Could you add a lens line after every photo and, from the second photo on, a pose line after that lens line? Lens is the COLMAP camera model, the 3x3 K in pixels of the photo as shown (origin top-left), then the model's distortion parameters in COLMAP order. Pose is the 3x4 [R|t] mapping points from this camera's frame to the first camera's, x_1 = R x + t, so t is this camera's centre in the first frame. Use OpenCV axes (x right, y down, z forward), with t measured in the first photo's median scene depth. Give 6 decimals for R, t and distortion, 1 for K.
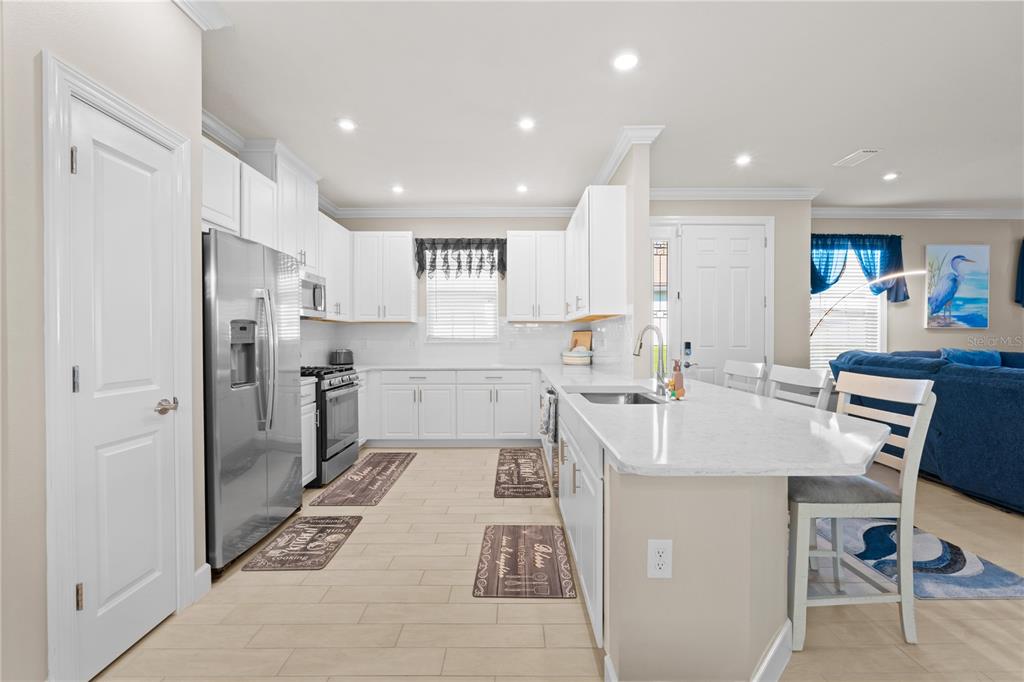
lens RADIAL K [[443.1, 0, 513.9], [0, 443.1, 341.0], [0, 0, 1]] dist [-0.009983, 0.002732]
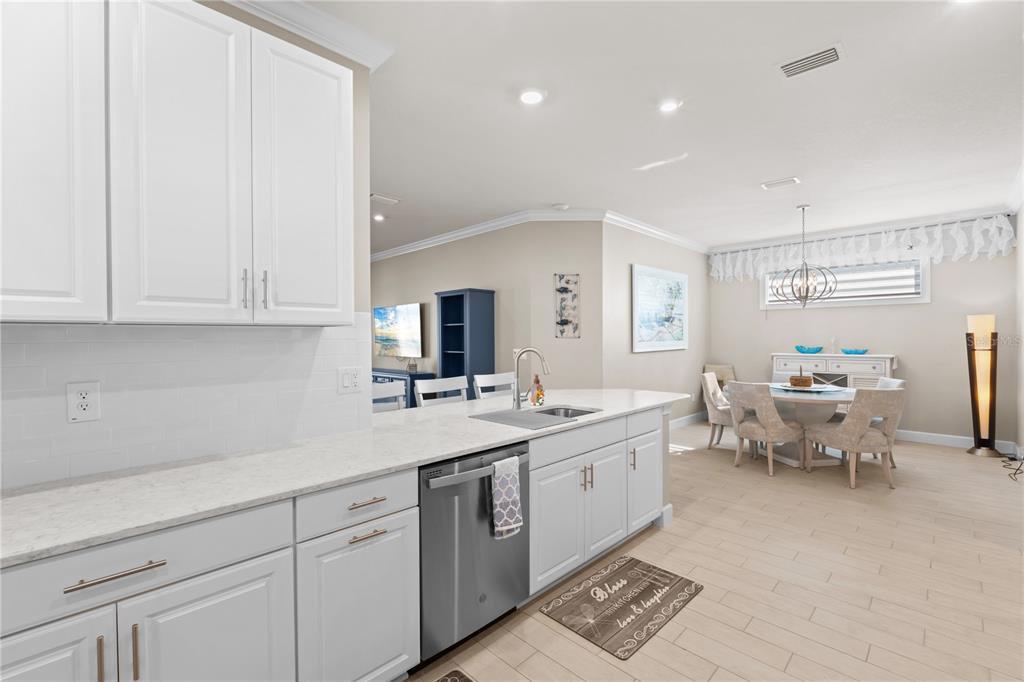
lens RADIAL K [[443.1, 0, 512.3], [0, 443.1, 341.4], [0, 0, 1]] dist [-0.009983, 0.002732]
pose [[-0.702616, -0.003587, 0.711560, -0.233975], [0.009777, 0.999844, 0.014695, -0.035428], [-0.711502, 0.017282, -0.702472, 0.901378]]
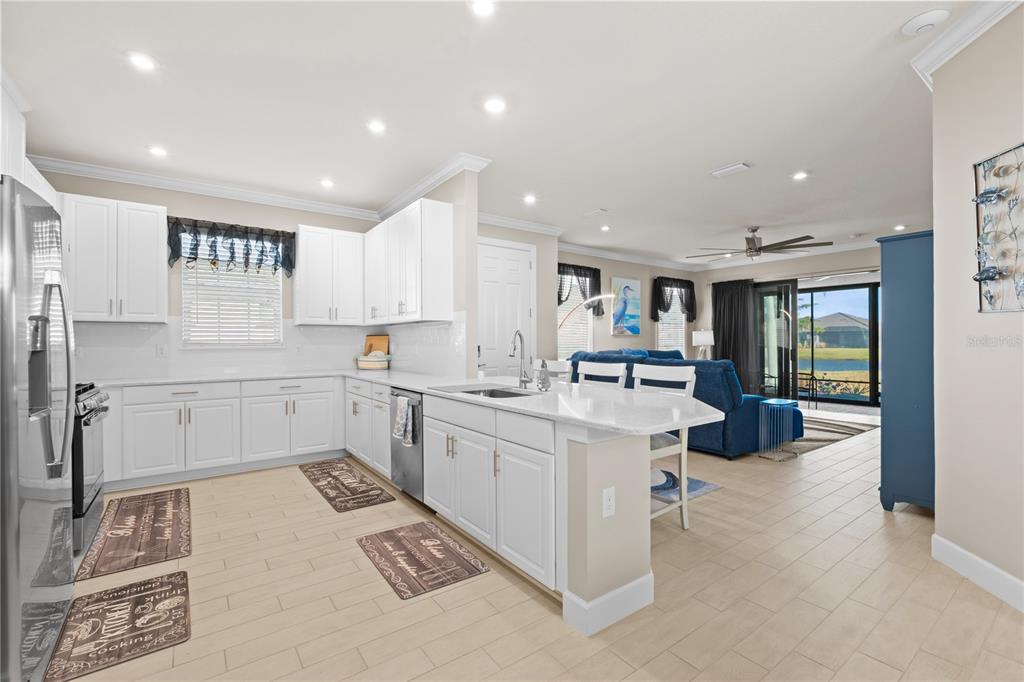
lens RADIAL K [[443.1, 0, 511.5], [0, 443.1, 340.0], [0, 0, 1]] dist [-0.009983, 0.002732]
pose [[0.813007, -0.000375, 0.582254, -0.198863], [0.007933, 0.999914, -0.010433, 0.000509], [-0.582200, 0.013101, 0.812940, 0.014621]]
